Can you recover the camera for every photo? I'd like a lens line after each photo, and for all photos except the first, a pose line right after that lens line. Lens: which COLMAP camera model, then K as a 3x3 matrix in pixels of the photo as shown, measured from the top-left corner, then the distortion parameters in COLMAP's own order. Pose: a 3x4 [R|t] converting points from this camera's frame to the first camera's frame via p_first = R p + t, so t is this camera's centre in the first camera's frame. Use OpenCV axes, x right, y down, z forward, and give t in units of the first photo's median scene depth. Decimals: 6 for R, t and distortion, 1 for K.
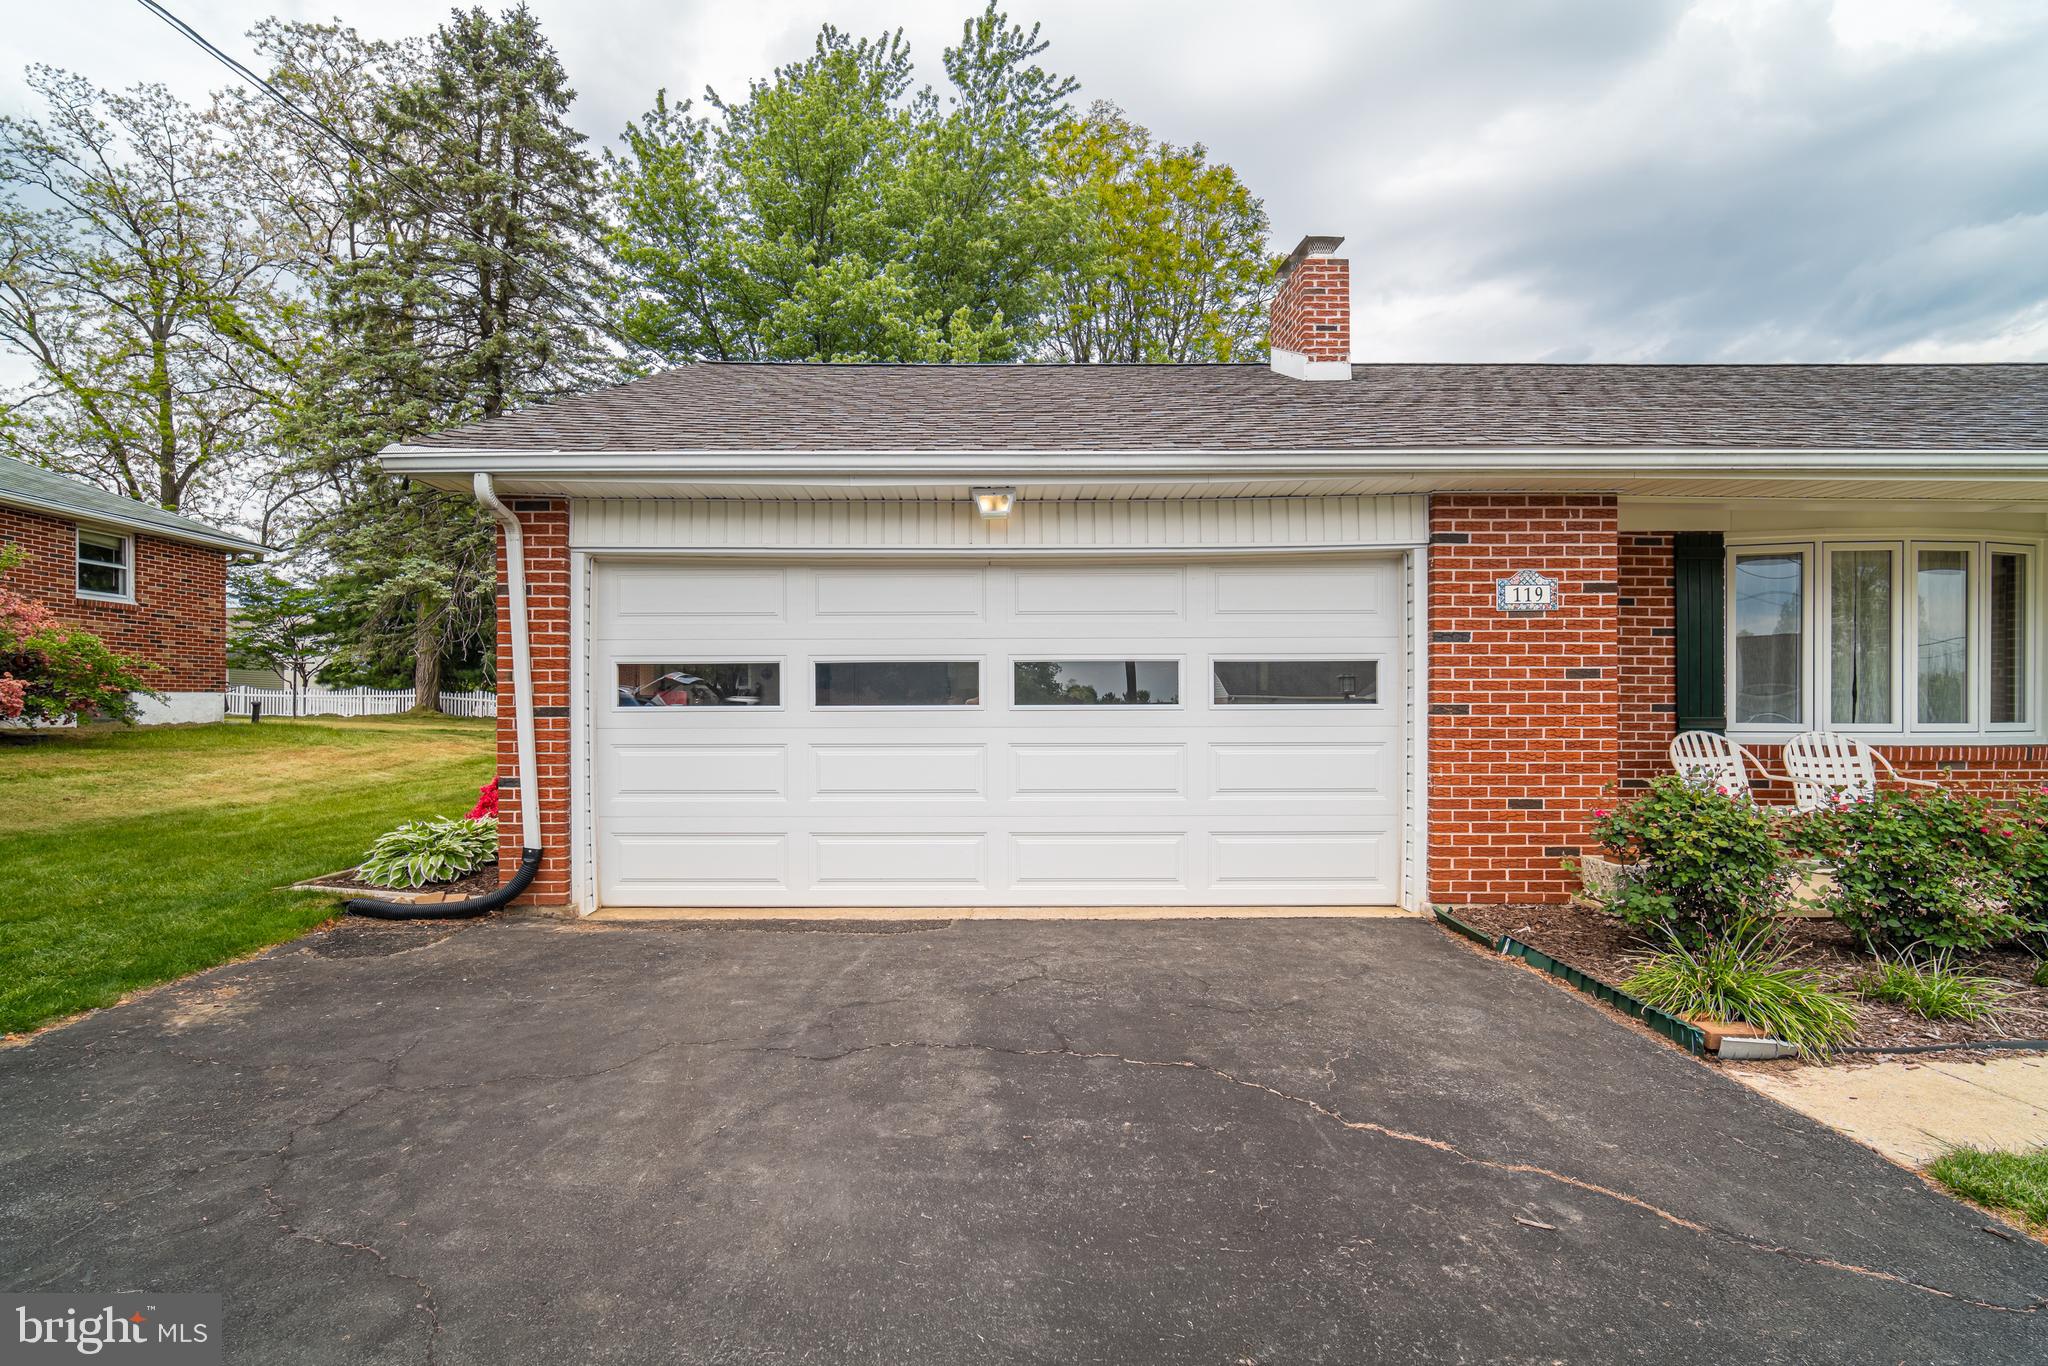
lens RADIAL K [[896.4, 0, 1019.9], [0, 896.4, 713.1], [0, 0, 1]] dist [-0.010417, 0.000698]
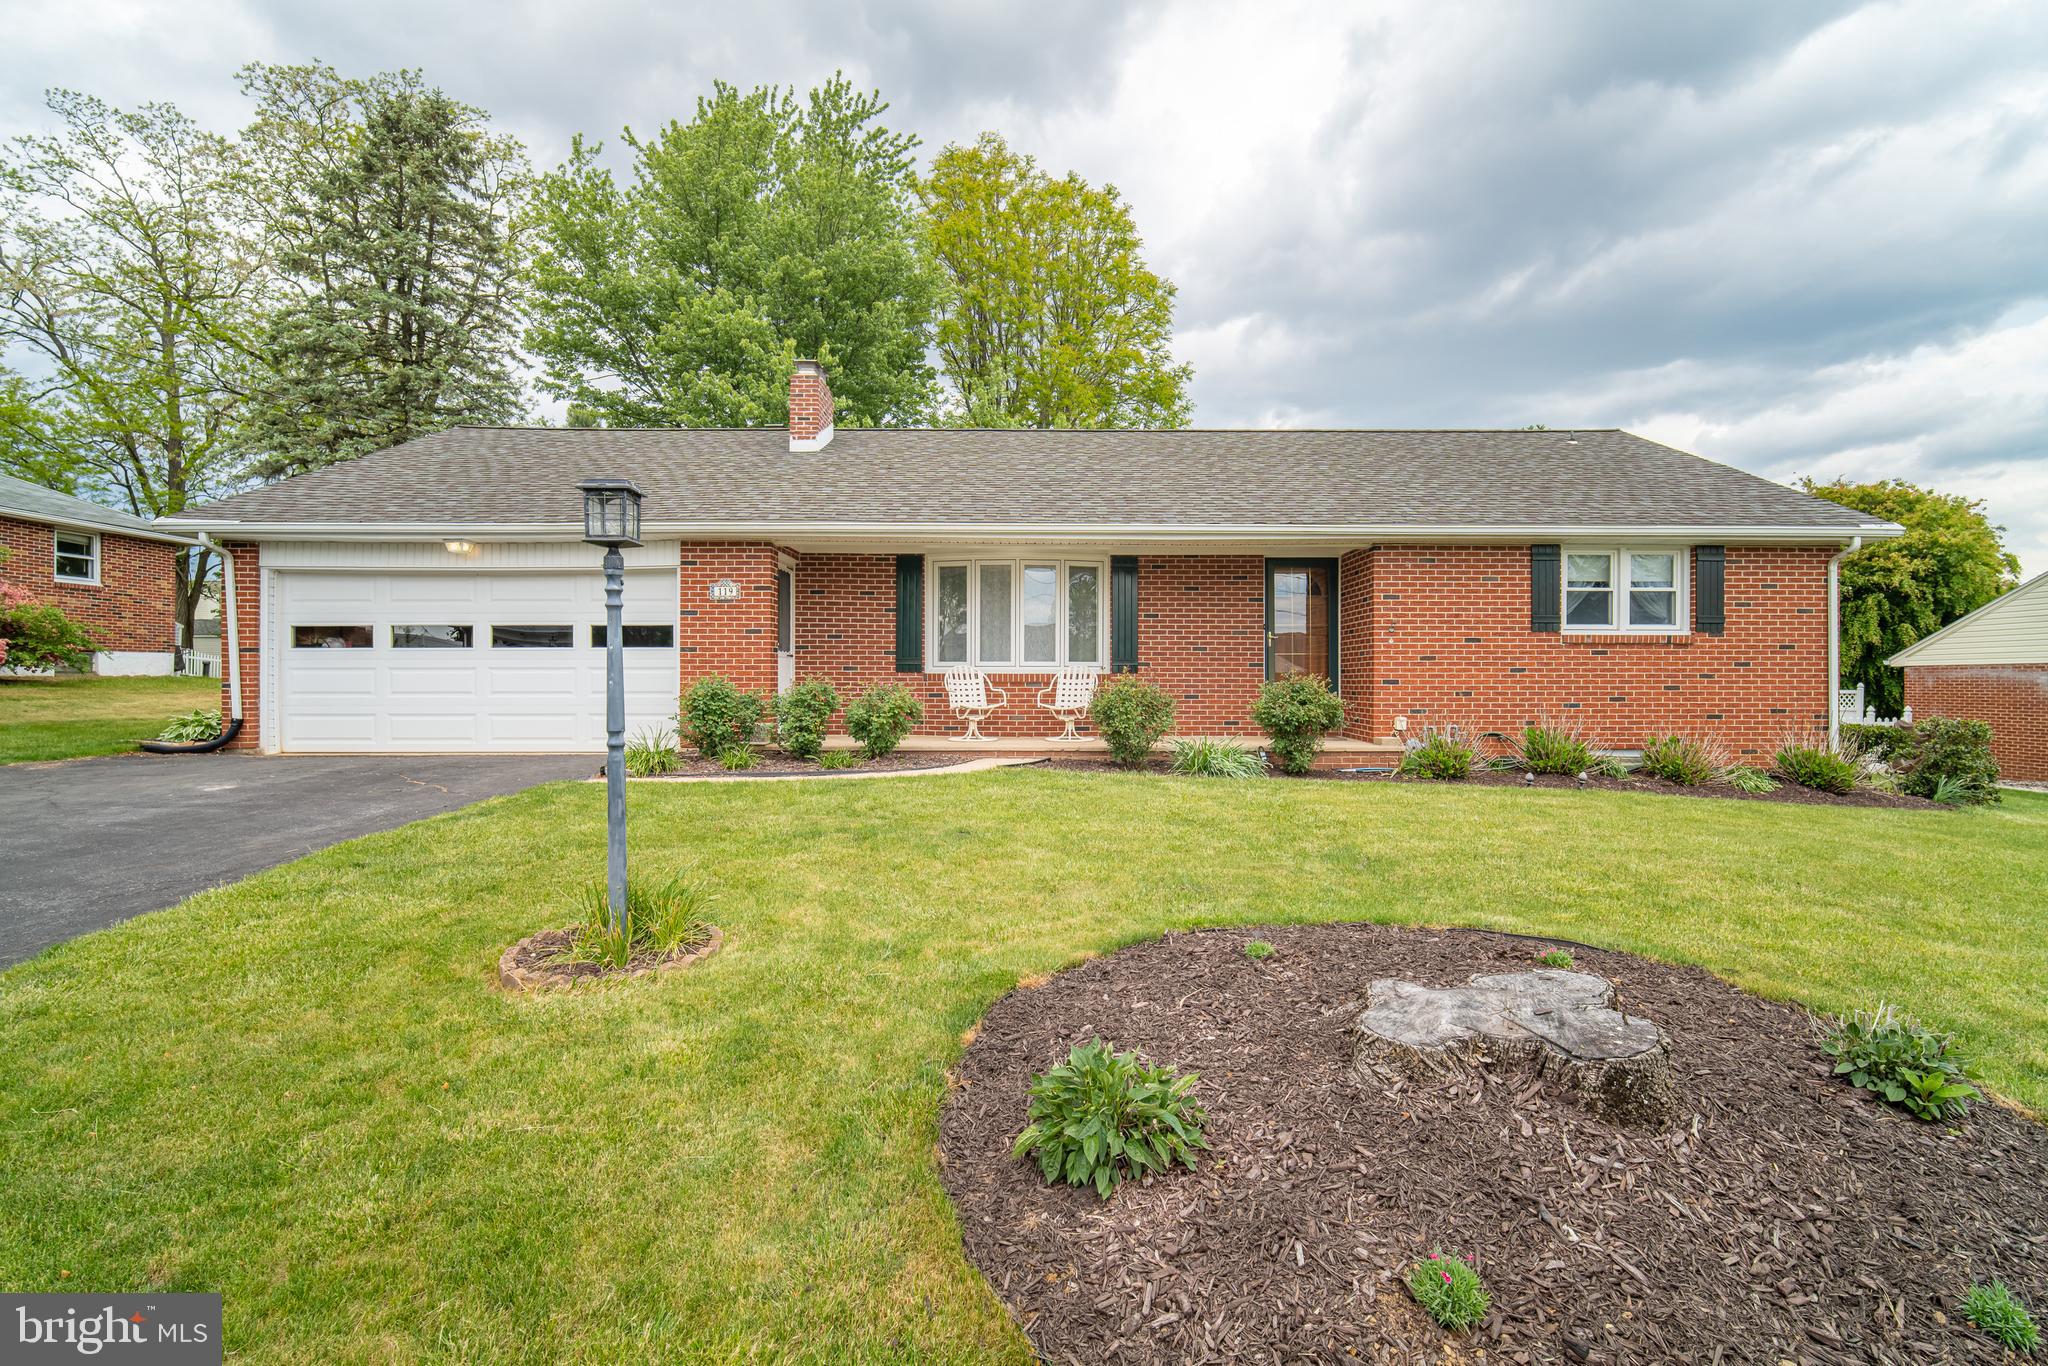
lens RADIAL K [[900.9, 0, 1024.0], [0, 900.9, 683.0], [0, 0, 1]] dist [-0.004101, -0.000345]
pose [[0.999835, 0.003982, -0.017727, 0.548552], [-0.004086, 0.999975, -0.005826, 0.034281], [0.017703, 0.005897, 0.999826, -0.426162]]
